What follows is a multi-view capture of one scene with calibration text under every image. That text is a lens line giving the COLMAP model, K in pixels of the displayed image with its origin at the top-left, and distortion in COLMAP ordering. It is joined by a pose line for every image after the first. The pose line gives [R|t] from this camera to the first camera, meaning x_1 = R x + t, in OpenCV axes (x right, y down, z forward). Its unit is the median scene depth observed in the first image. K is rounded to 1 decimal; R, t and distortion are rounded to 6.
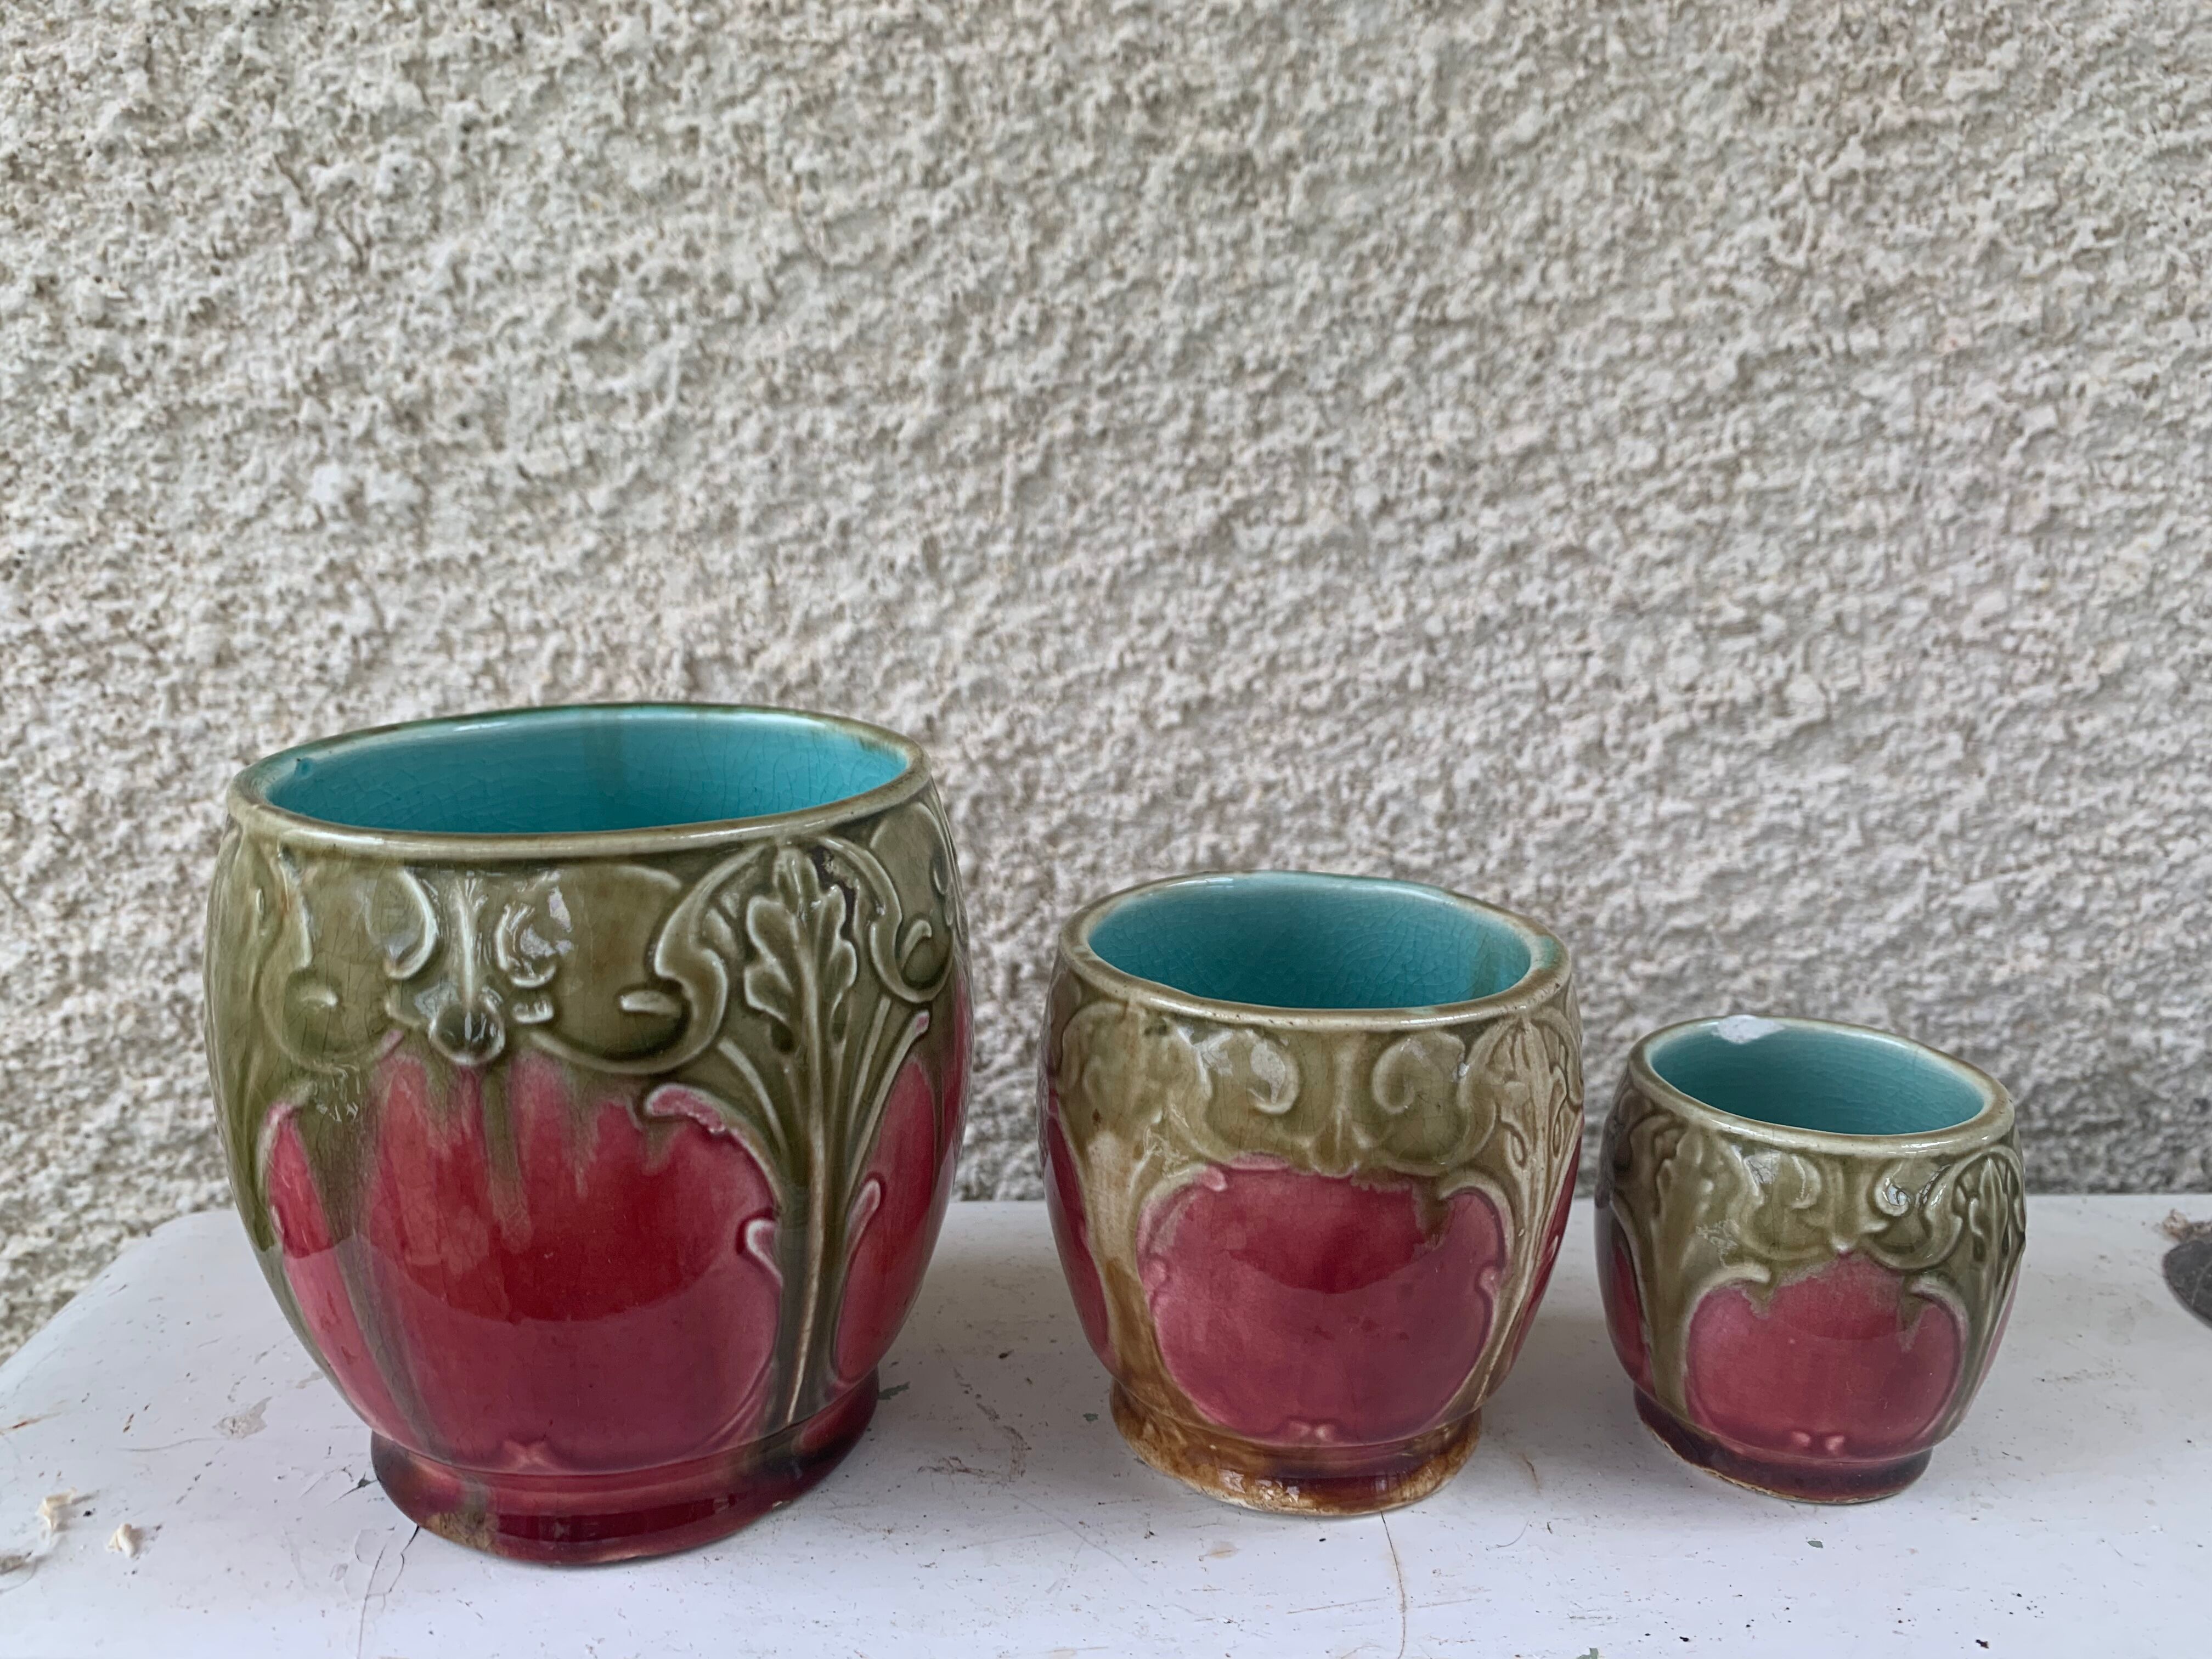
lens RADIAL K [[1764.5, 0, 1101.4], [0, 1764.5, 796.9], [0, 0, 1]] dist [0.001346, -0.005449]
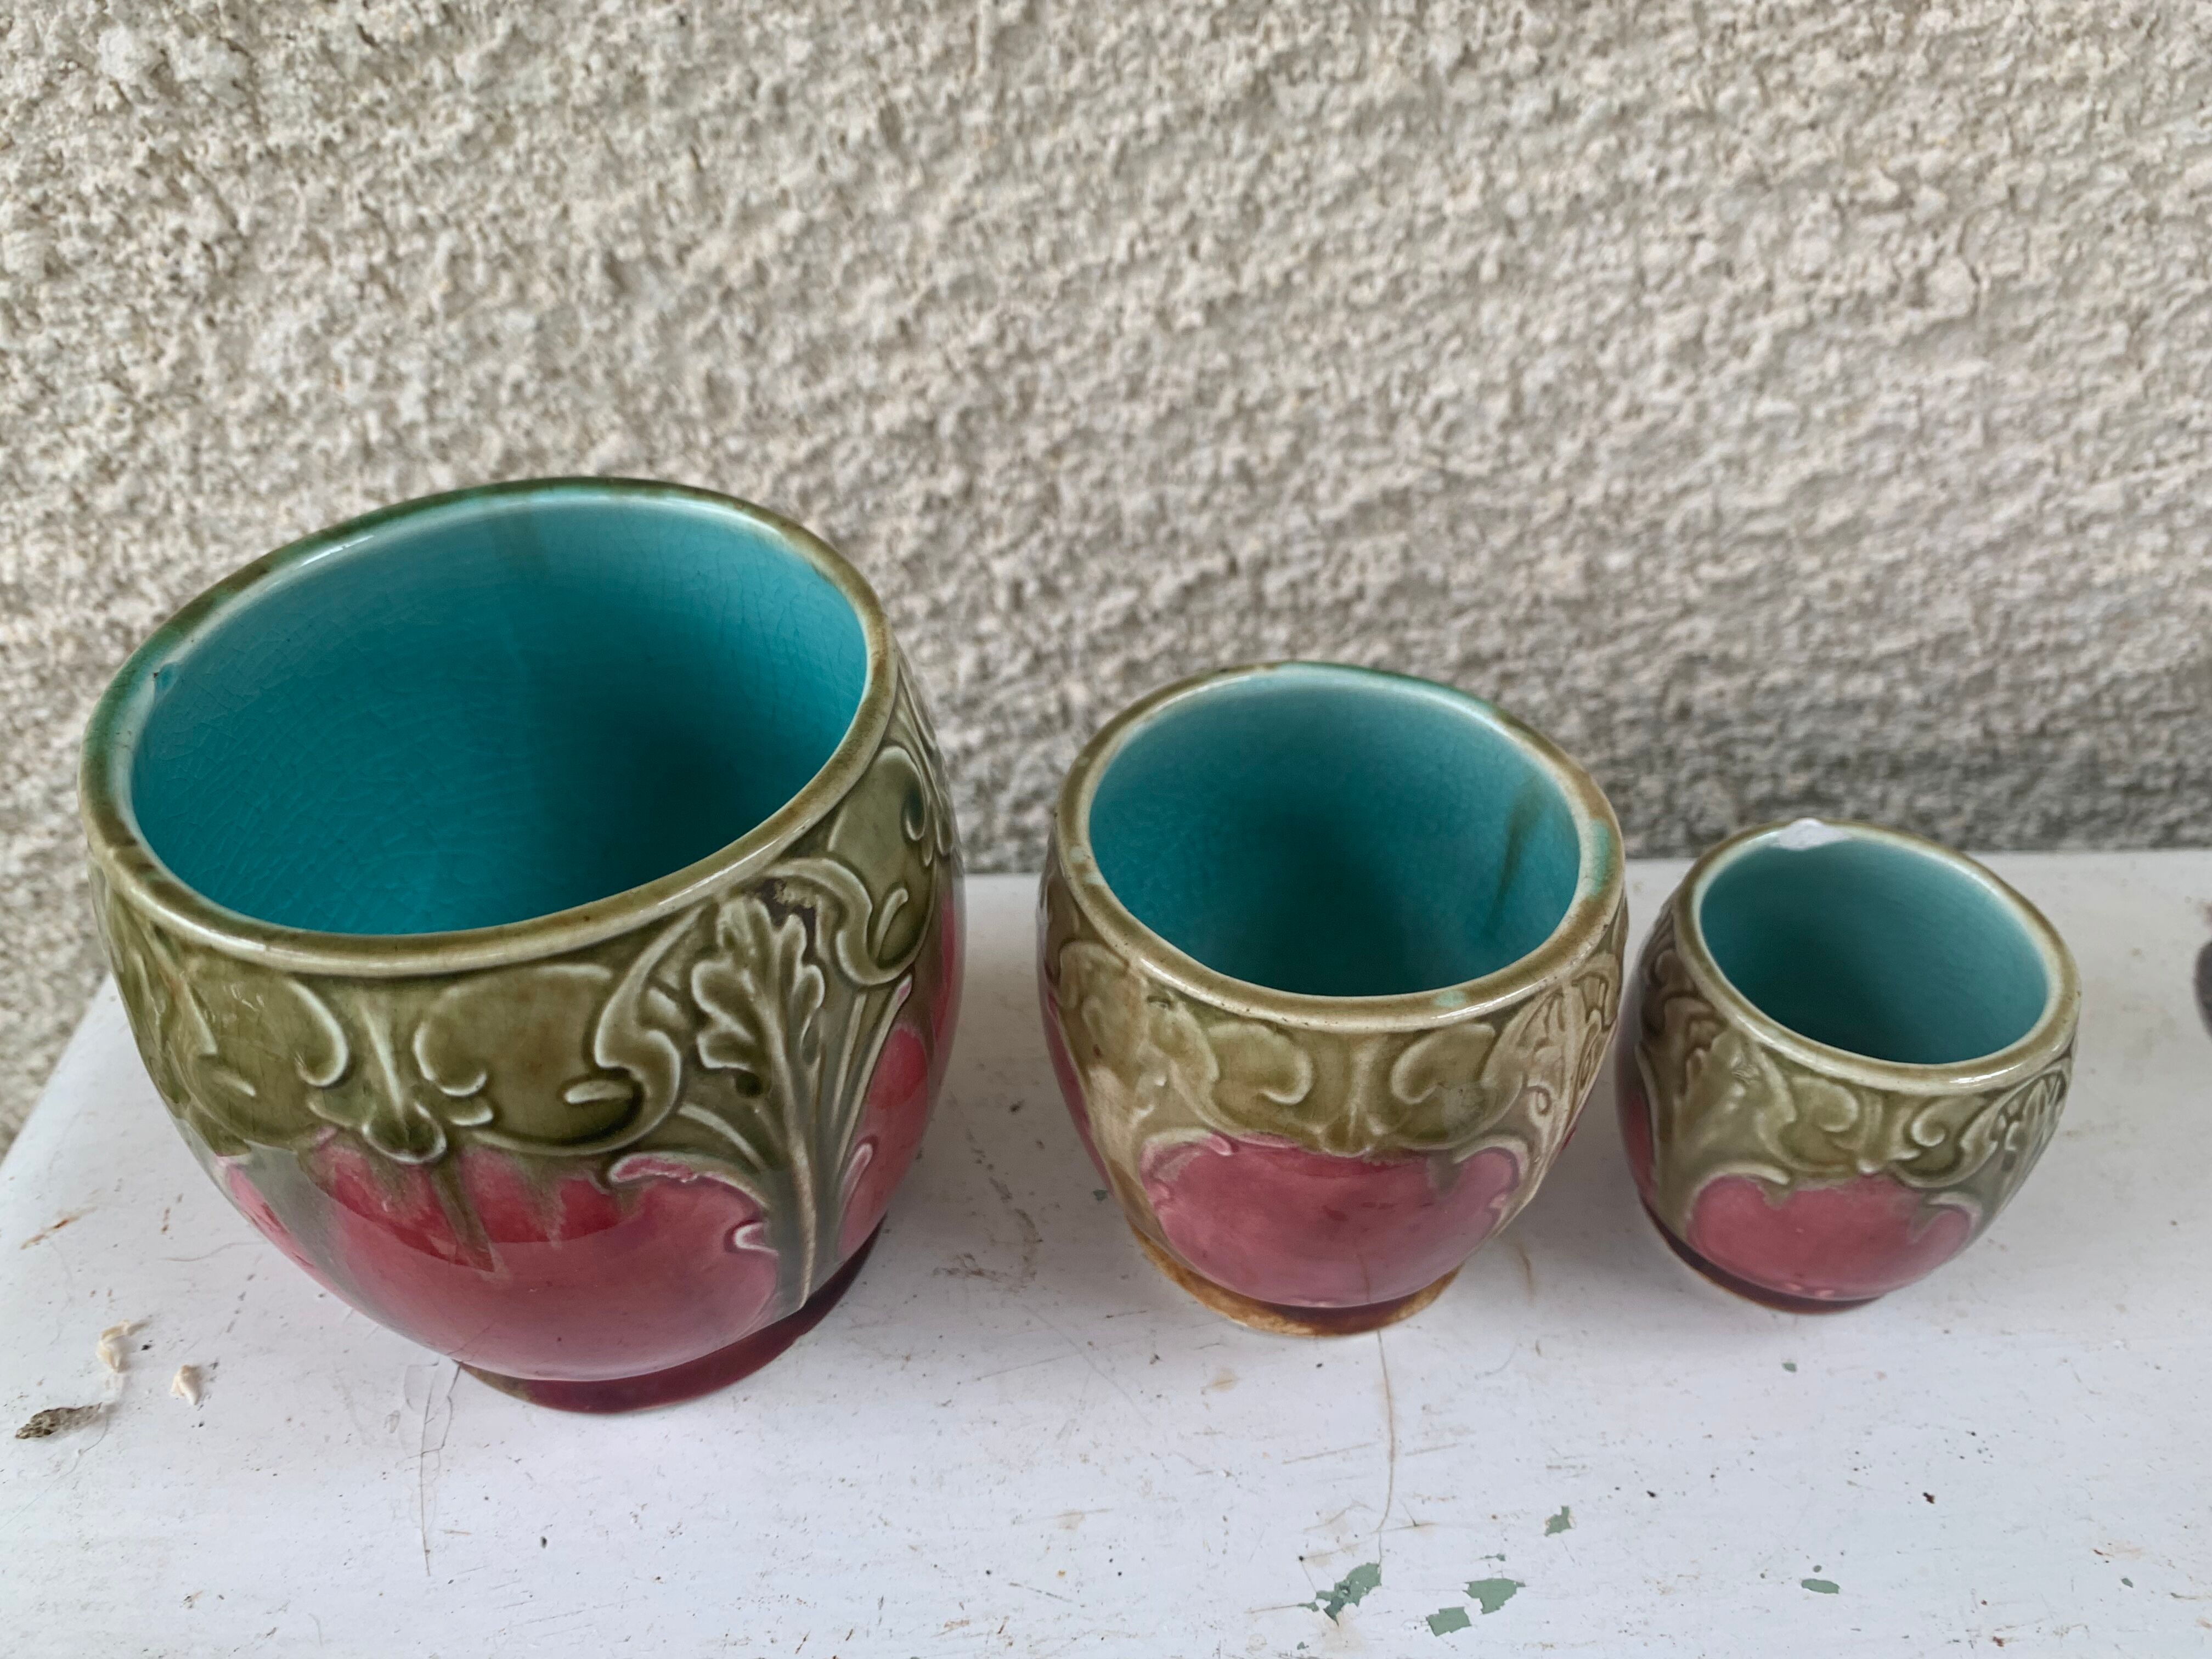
lens RADIAL K [[1799.2, 0, 1119.7], [0, 1799.2, 821.3], [0, 0, 1]] dist [-0.061078, 0.083499]
pose [[0.999928, -0.006014, -0.010416, 0.012759], [0.010182, 0.884239, 0.466923, -0.236294], [0.006402, -0.466995, 0.884237, 0.138337]]
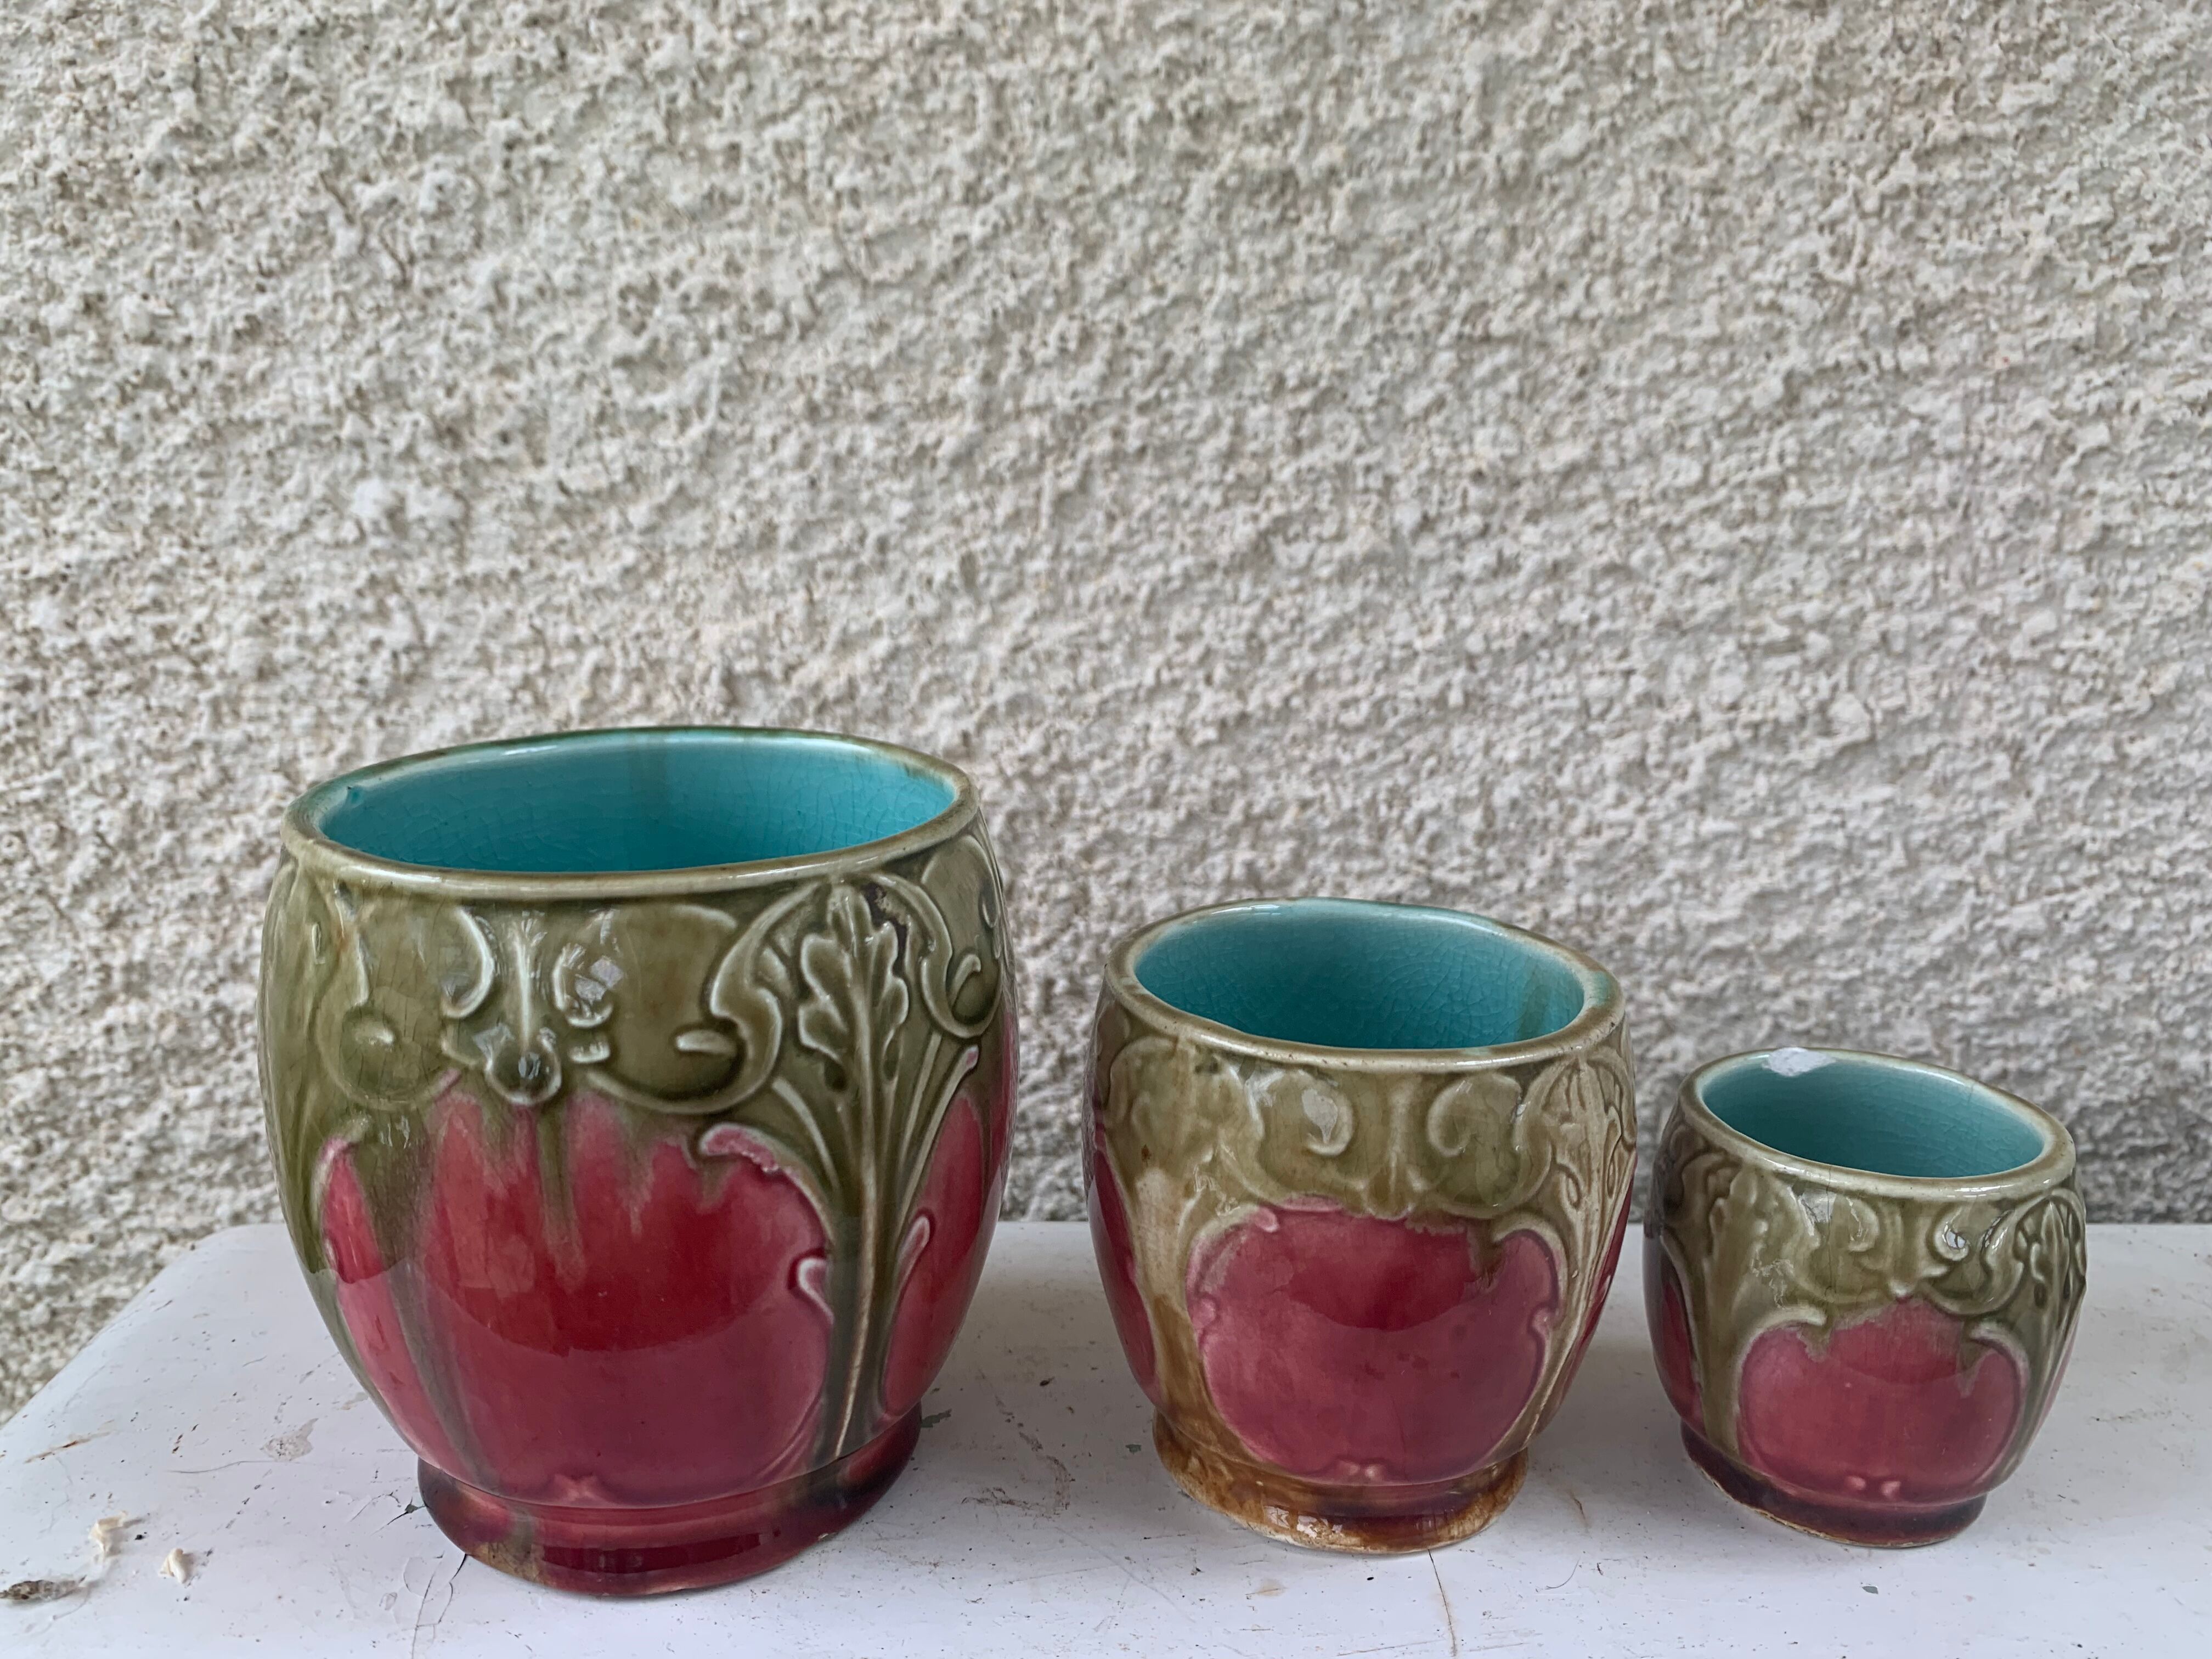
lens RADIAL K [[1765.4, 0, 1082.2], [0, 1765.4, 788.2], [0, 0, 1]] dist [0.000478, -0.006838]
pose [[0.999817, 0.004919, -0.018508, -0.013440], [-0.004890, 0.999987, 0.001643, -0.016309], [0.018515, -0.001552, 0.999827, 0.002871]]
